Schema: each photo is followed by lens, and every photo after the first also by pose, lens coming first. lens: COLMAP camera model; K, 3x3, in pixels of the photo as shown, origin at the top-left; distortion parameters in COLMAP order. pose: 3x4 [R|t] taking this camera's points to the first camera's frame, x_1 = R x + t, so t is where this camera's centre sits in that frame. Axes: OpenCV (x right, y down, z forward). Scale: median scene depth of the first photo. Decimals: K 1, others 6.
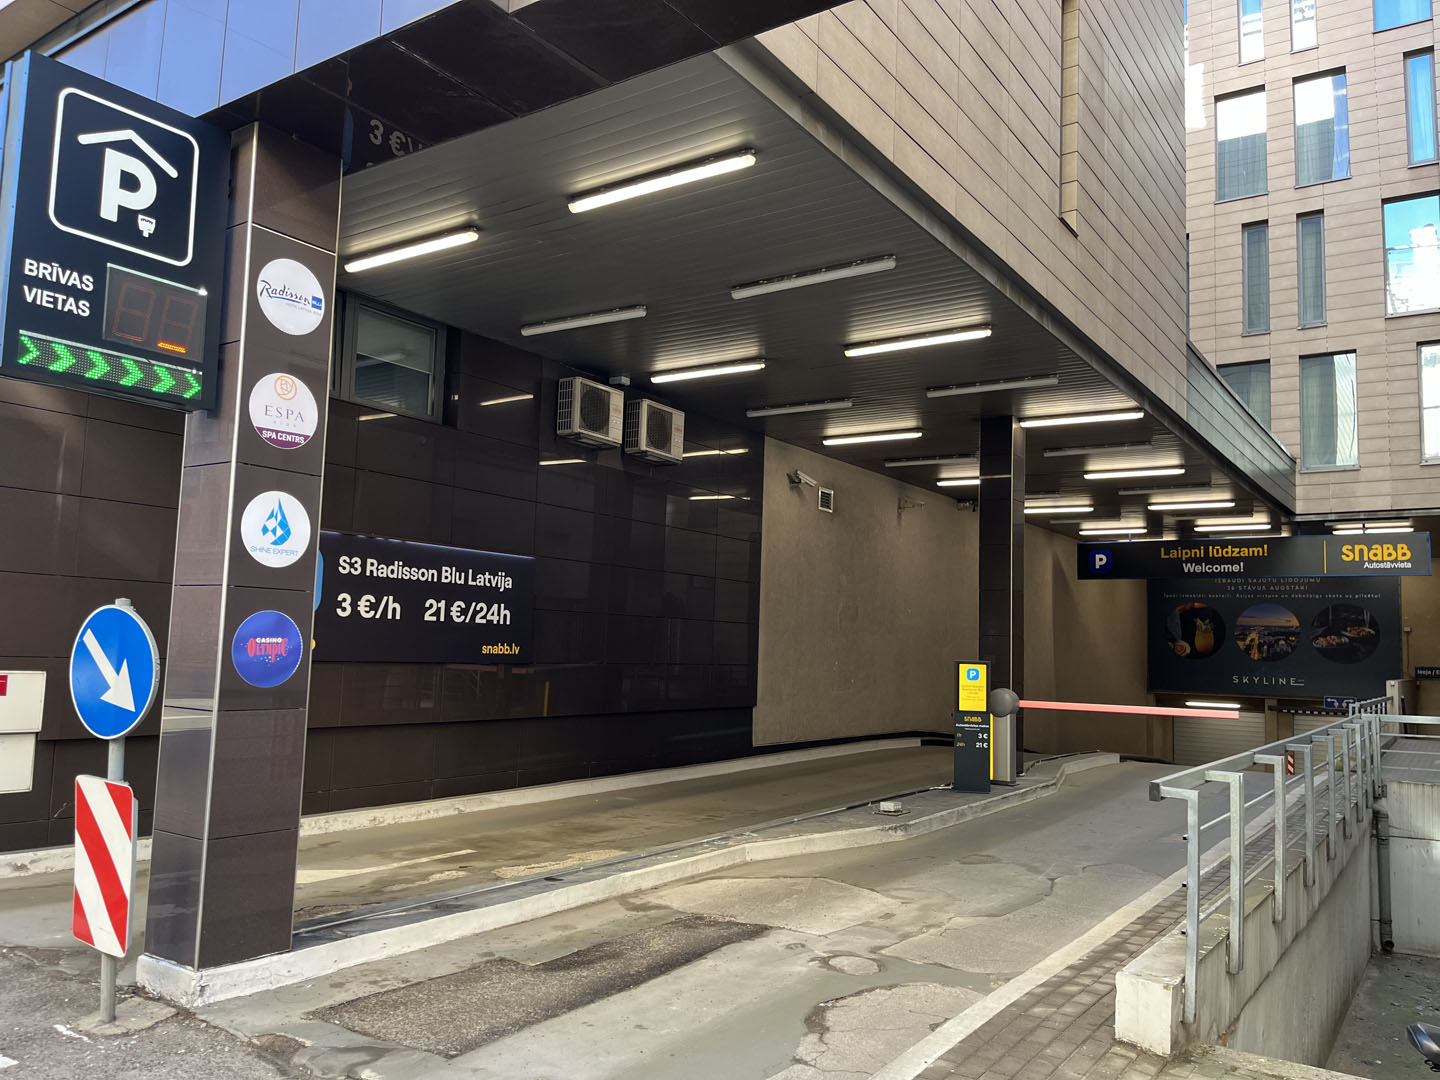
lens RADIAL K [[1090.3, 0, 720.0], [0, 1090.3, 540.0], [0, 0, 1]] dist [0.092755, -0.141030]
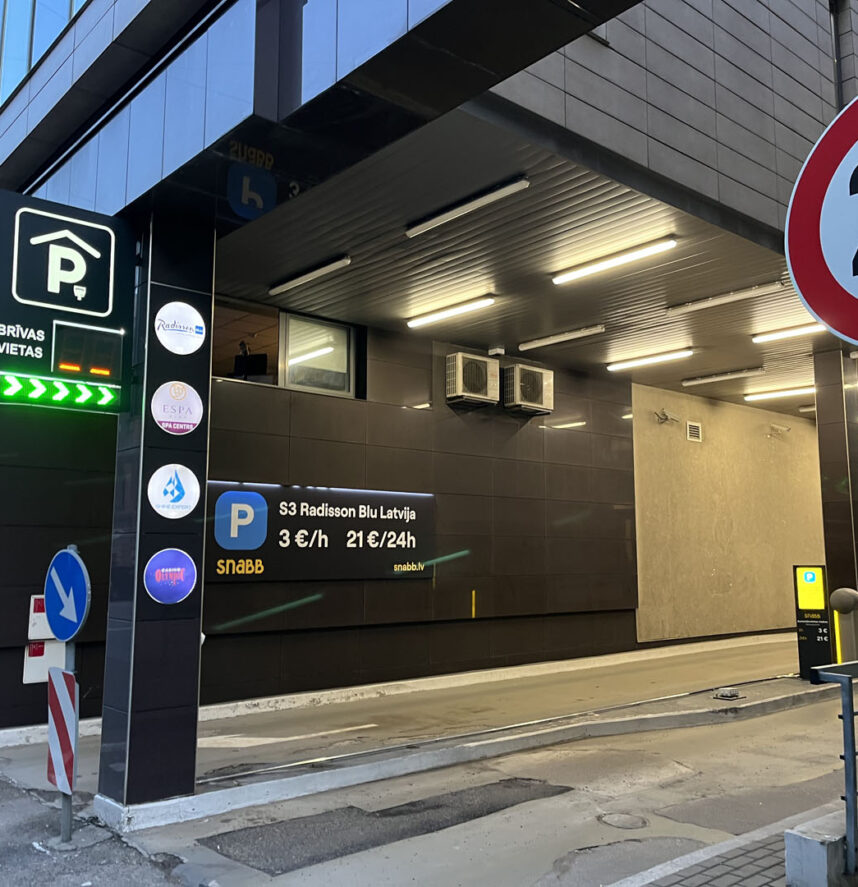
lens RADIAL K [[884.6, 0, 430.0], [0, 884.6, 425.5], [0, 0, 1]] dist [0.085782, -0.131713]
pose [[0.968067, -0.070750, -0.240503, 0.152060], [0.057861, 0.996505, -0.060246, -0.004393], [0.243924, 0.044407, 0.968777, -0.029738]]
